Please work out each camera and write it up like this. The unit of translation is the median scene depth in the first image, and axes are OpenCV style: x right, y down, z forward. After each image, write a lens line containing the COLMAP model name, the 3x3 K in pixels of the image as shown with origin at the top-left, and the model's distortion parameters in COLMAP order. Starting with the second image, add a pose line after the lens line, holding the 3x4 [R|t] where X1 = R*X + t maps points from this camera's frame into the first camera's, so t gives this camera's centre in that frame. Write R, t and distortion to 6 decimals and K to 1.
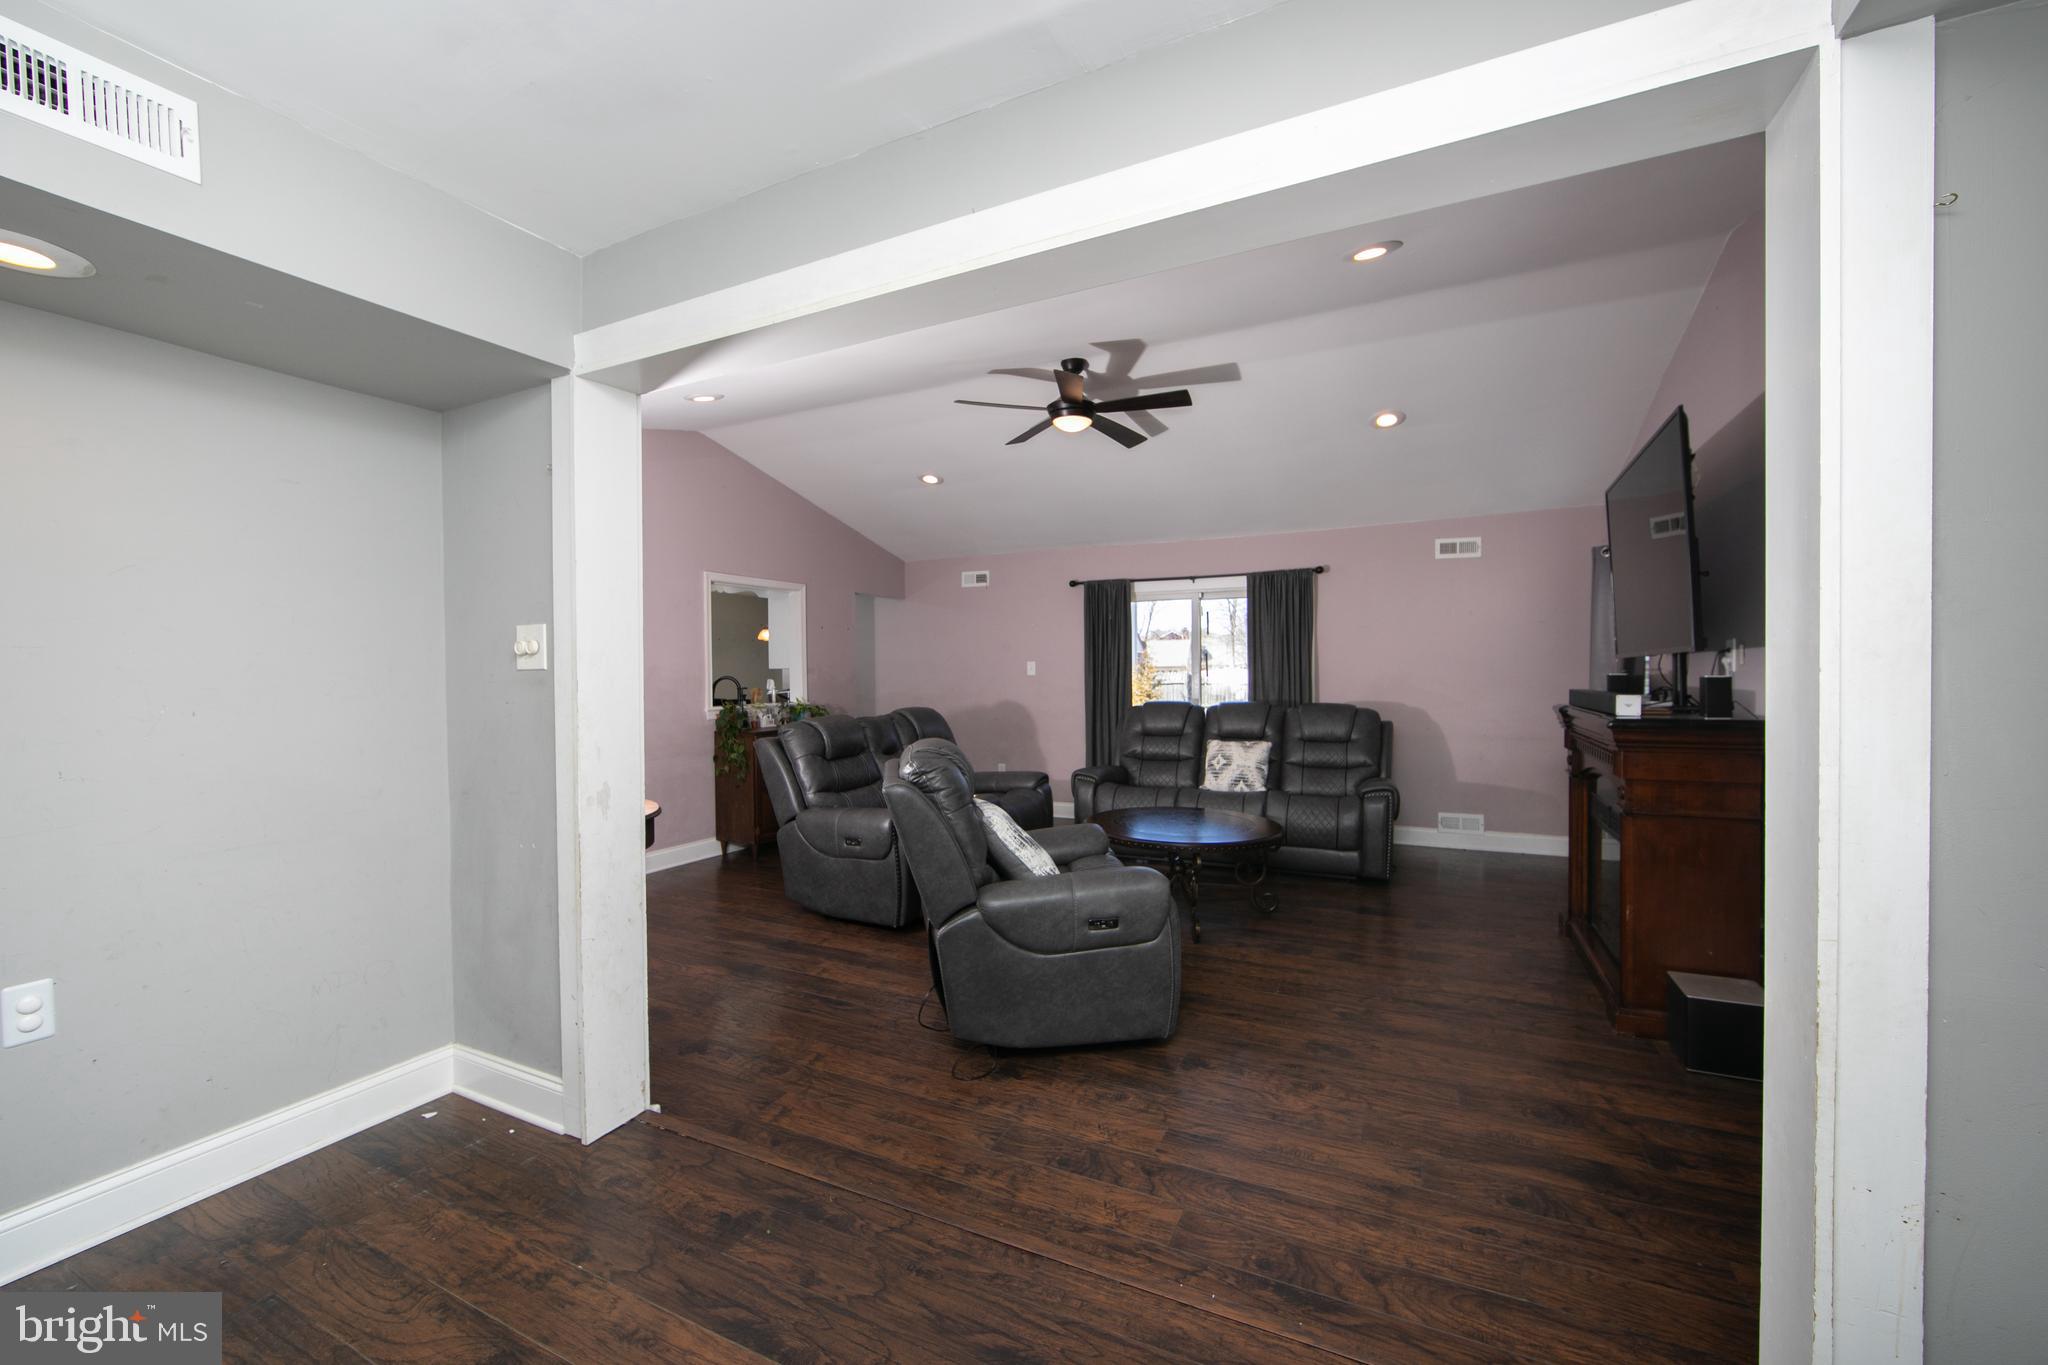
lens RADIAL K [[817.7, 0, 1030.5], [0, 817.7, 683.1], [0, 0, 1]] dist [-0.004828, 0.000039]
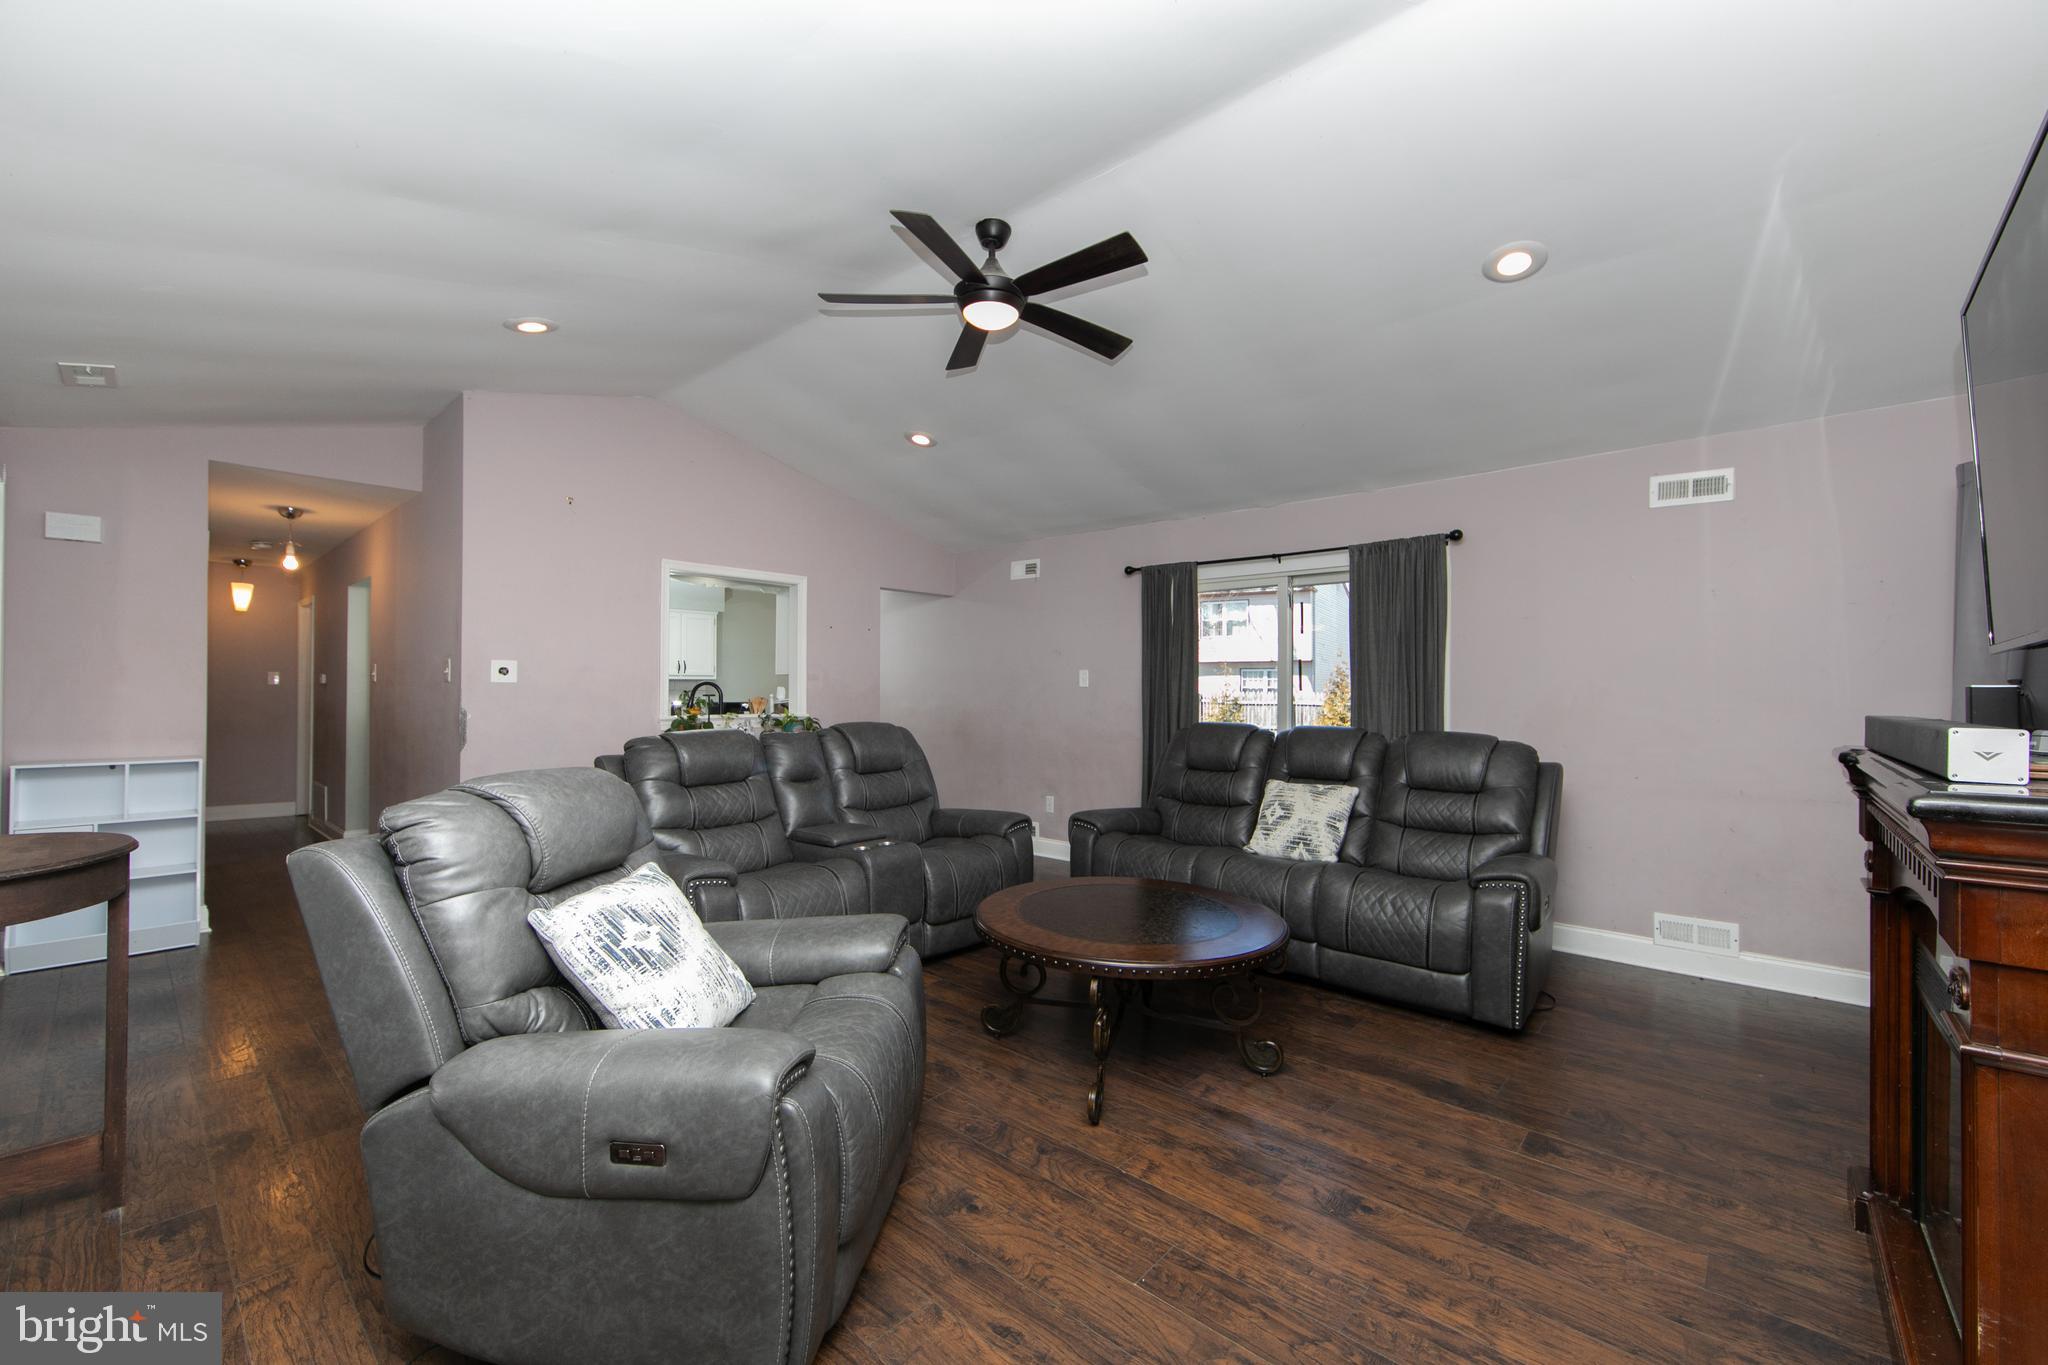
lens RADIAL K [[817.7, 0, 1030.5], [0, 817.7, 683.1], [0, 0, 1]] dist [-0.004828, 0.000039]
pose [[0.961135, 0.012343, -0.275802, 0.224642], [-0.018533, 0.999631, -0.019848, 0.004846], [0.275455, 0.024188, 0.961010, 0.283318]]
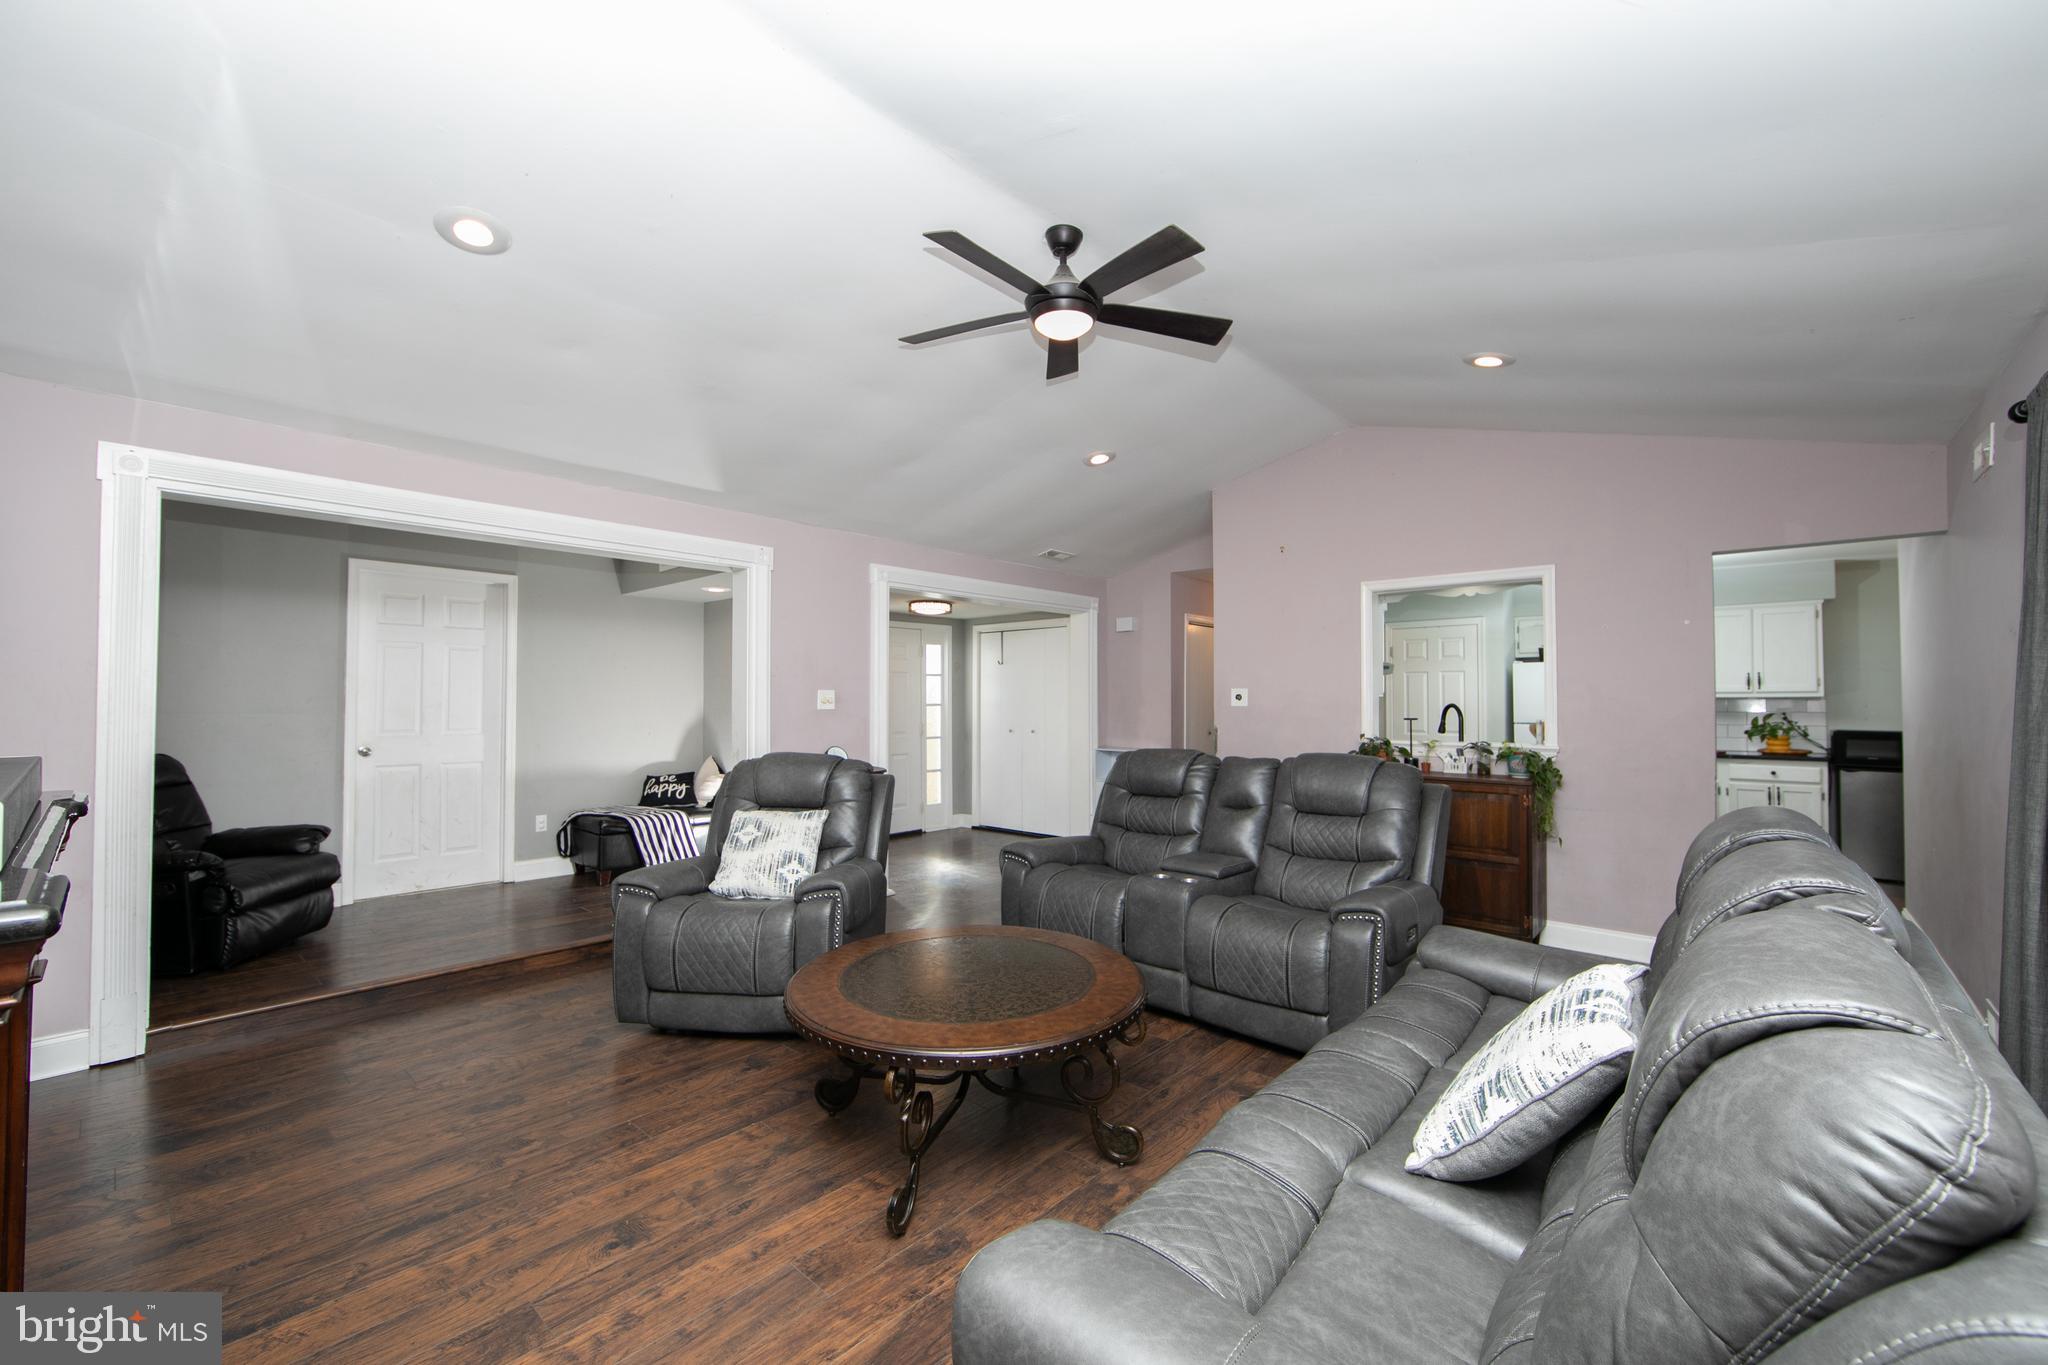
lens RADIAL K [[829.5, 0, 1024.0], [0, 829.5, 682.5], [0, 0, 1]] dist [-0.017774, -0.000001]
pose [[-0.281659, -0.018107, -0.959344, 0.559737], [-0.017345, 0.999755, -0.013777, -0.012643], [0.959358, 0.012759, -0.281904, 0.935161]]
